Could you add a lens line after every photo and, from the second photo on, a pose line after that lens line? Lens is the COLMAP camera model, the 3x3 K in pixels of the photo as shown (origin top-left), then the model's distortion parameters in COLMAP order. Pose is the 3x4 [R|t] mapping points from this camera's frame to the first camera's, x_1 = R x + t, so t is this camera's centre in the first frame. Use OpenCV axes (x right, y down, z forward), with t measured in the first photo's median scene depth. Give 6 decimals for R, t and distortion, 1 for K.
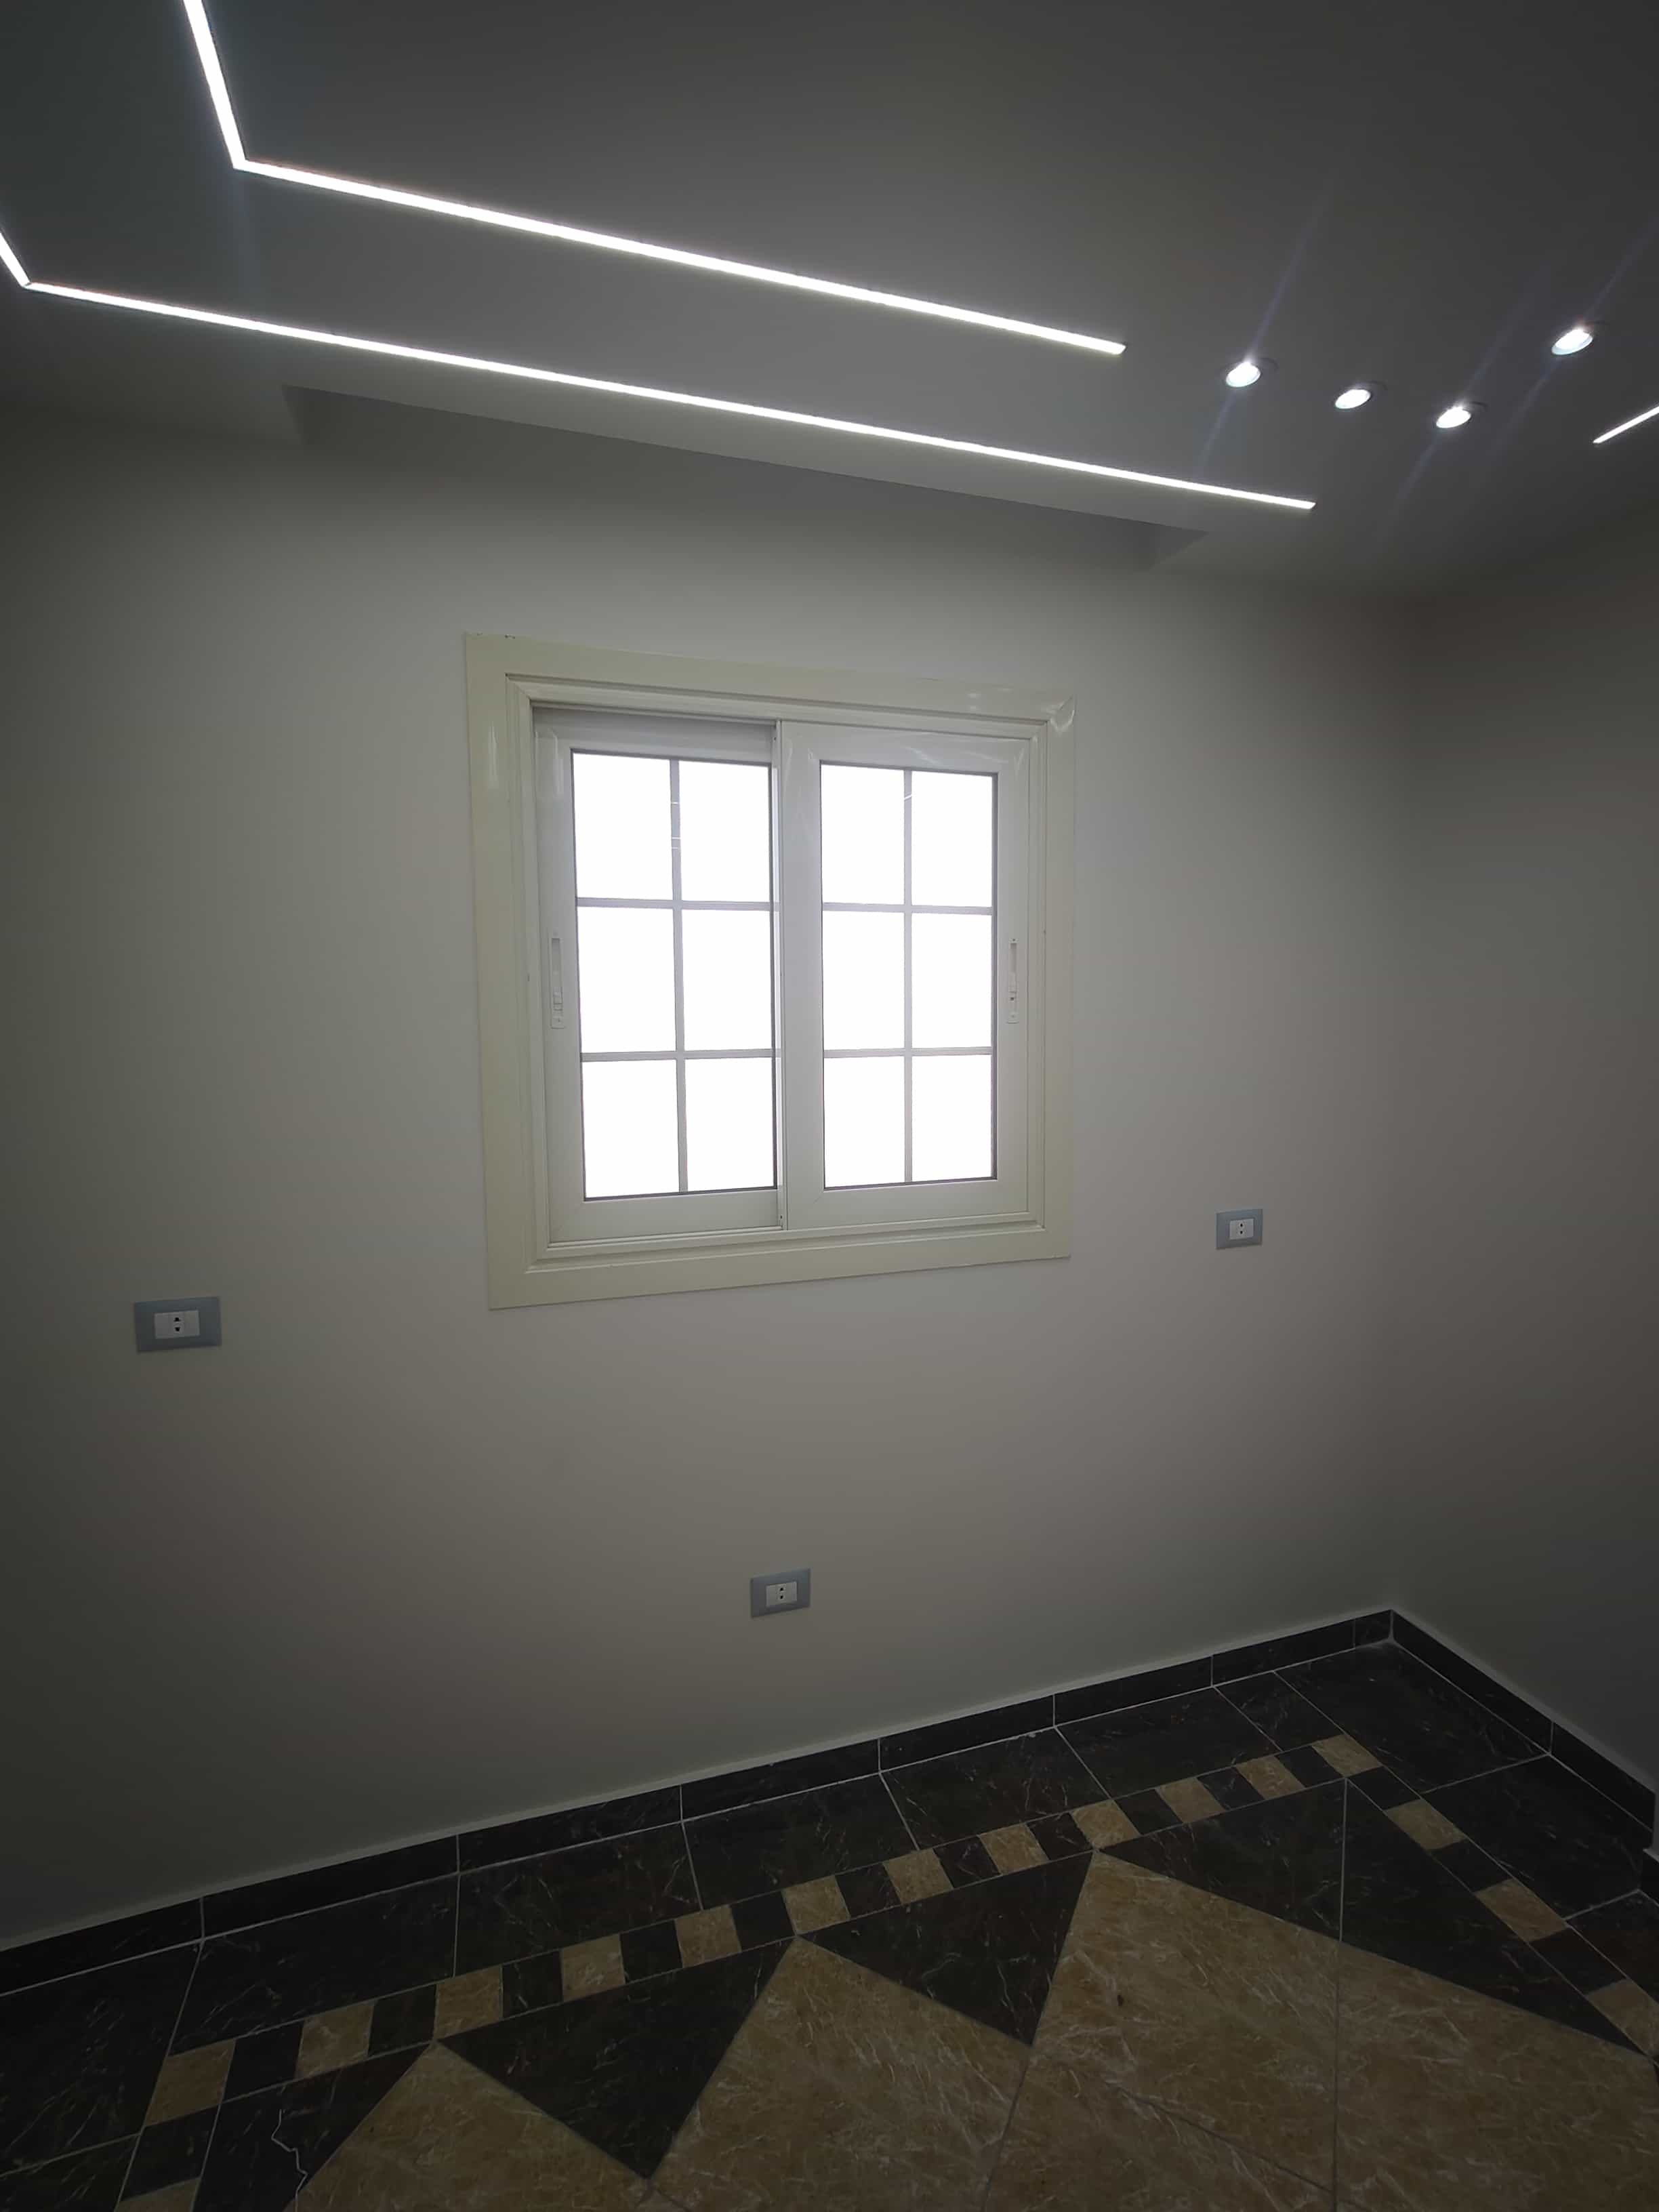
lens RADIAL K [[1028.7, 0, 824.7], [0, 1028.7, 1102.6], [0, 0, 1]] dist [-0.009237, 0.006250]
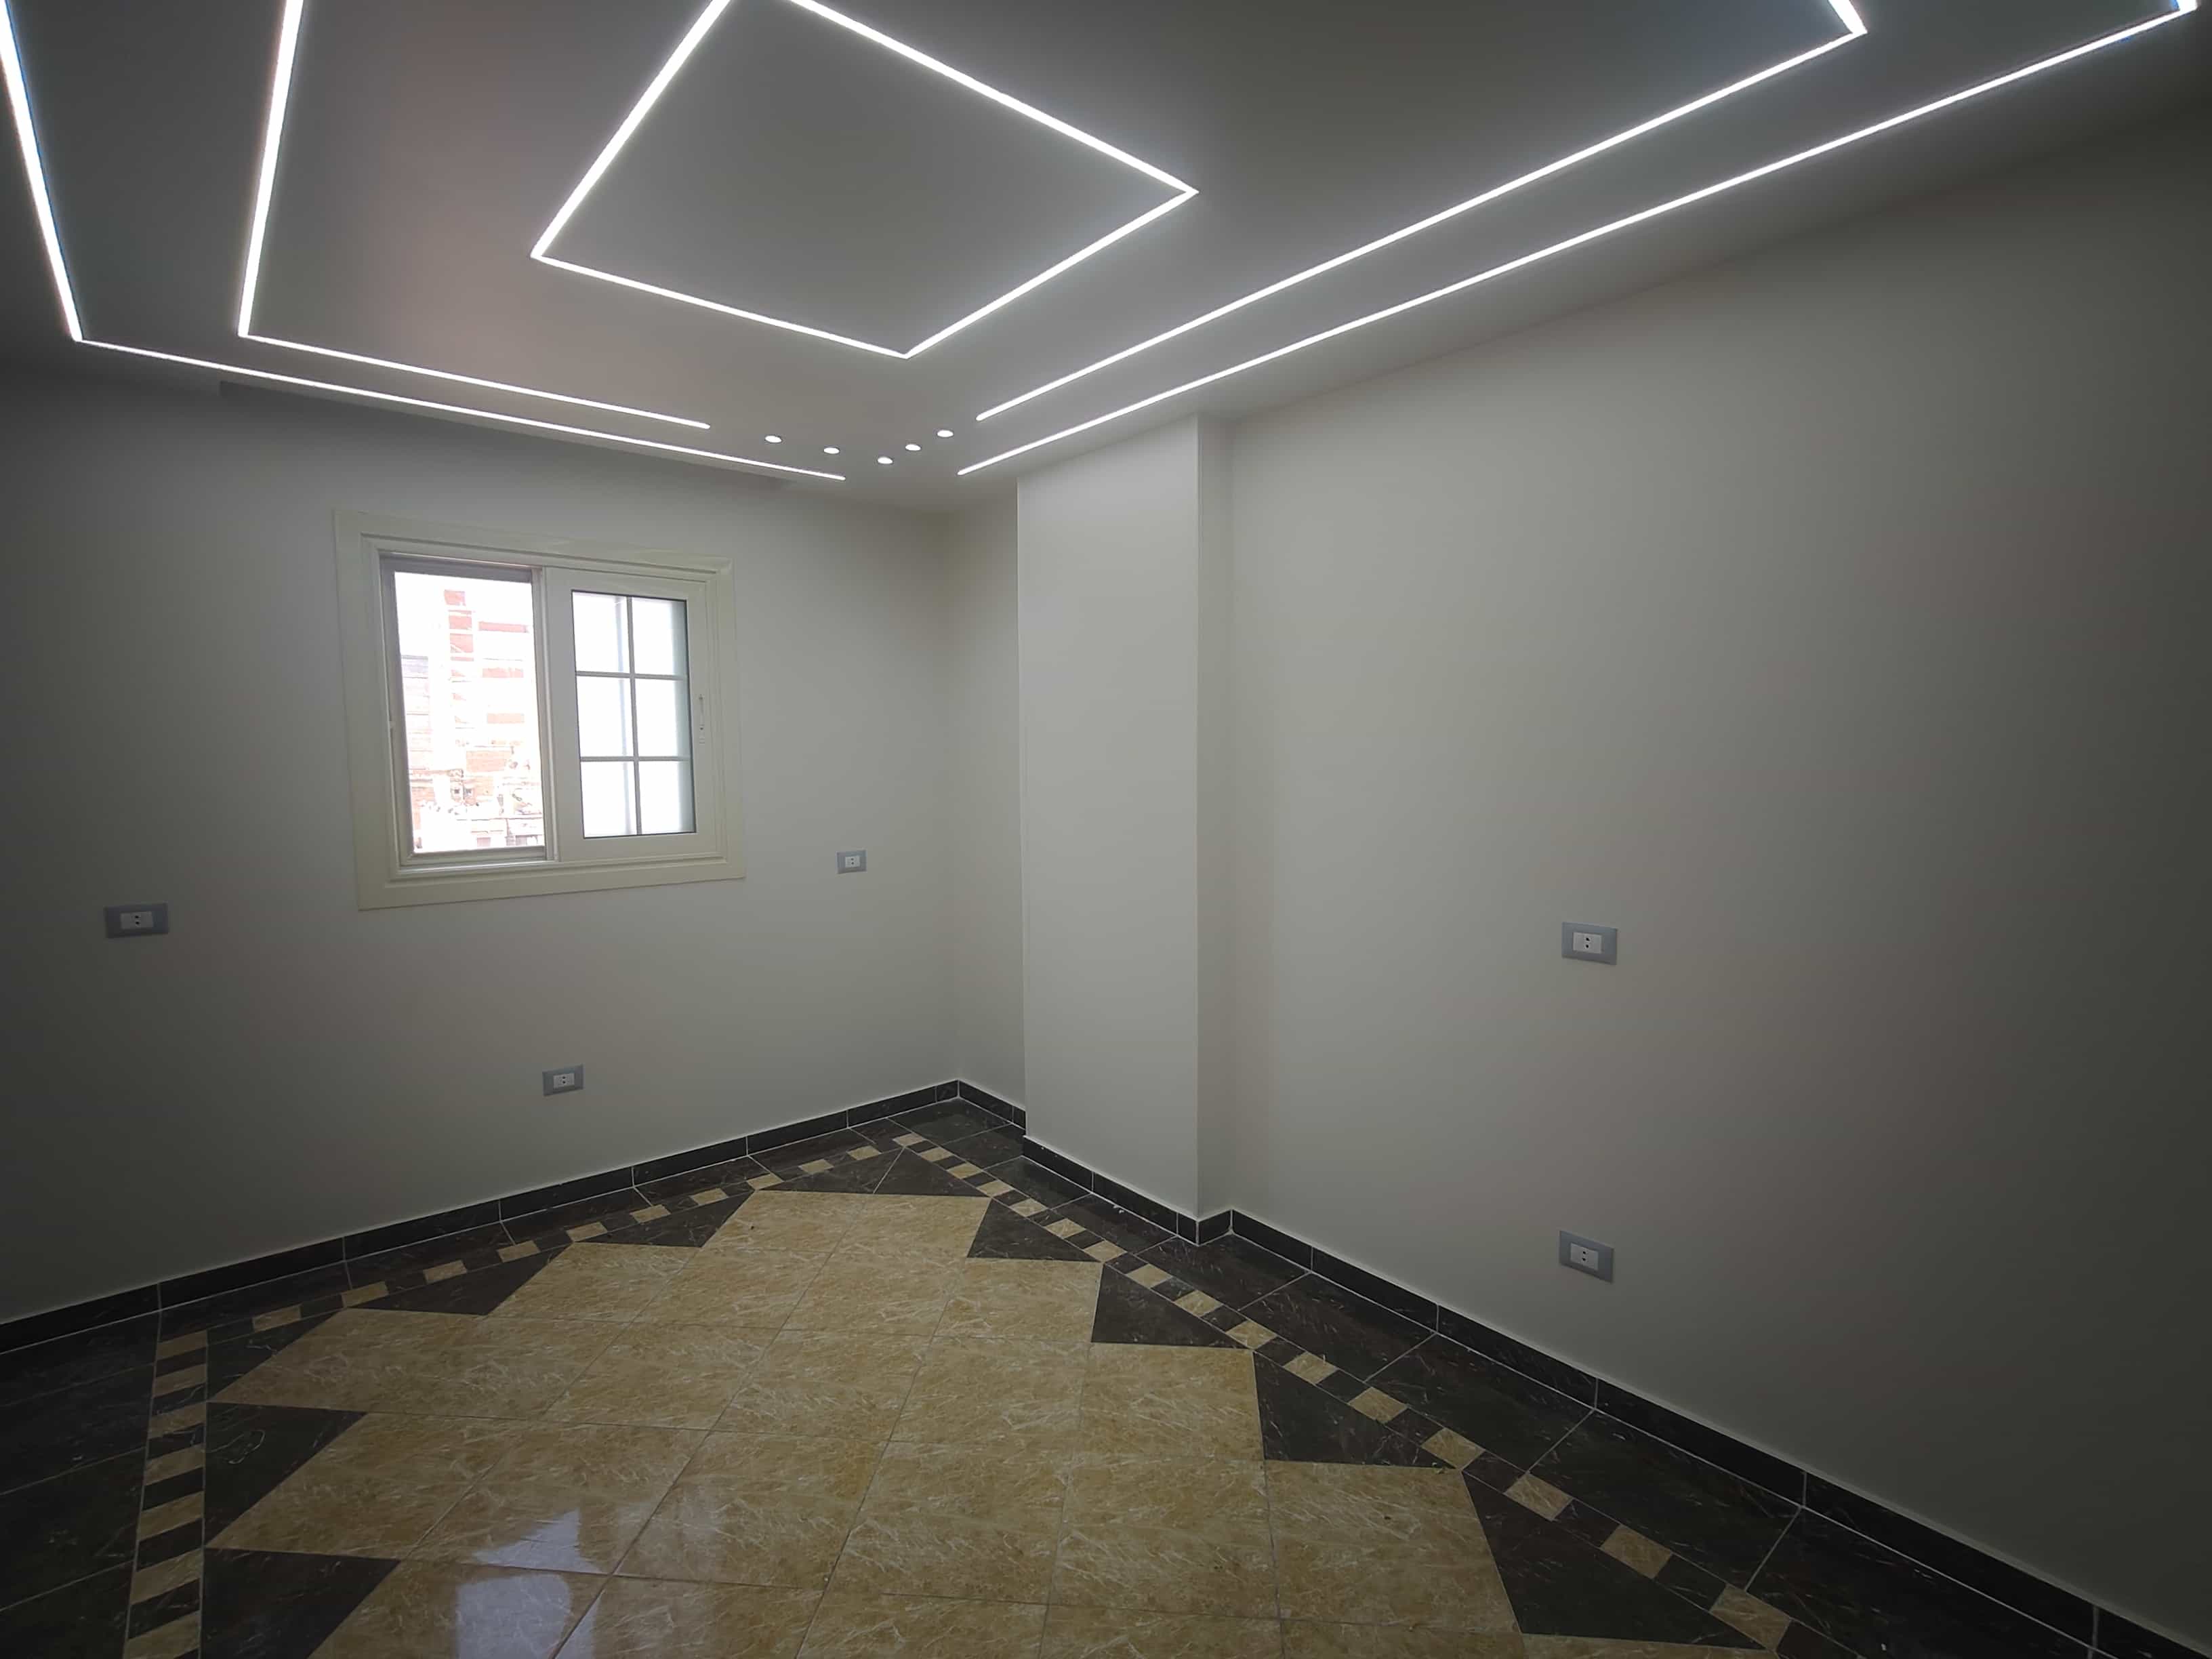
lens RADIAL K [[1028.7, 0, 1090.2], [0, 1028.7, 837.9], [0, 0, 1]] dist [-0.009237, 0.006250]
pose [[0.920790, -0.029070, 0.388973, 0.122550], [0.031041, 0.999517, 0.001216, 0.118092], [-0.388821, 0.010954, 0.921248, -0.993403]]
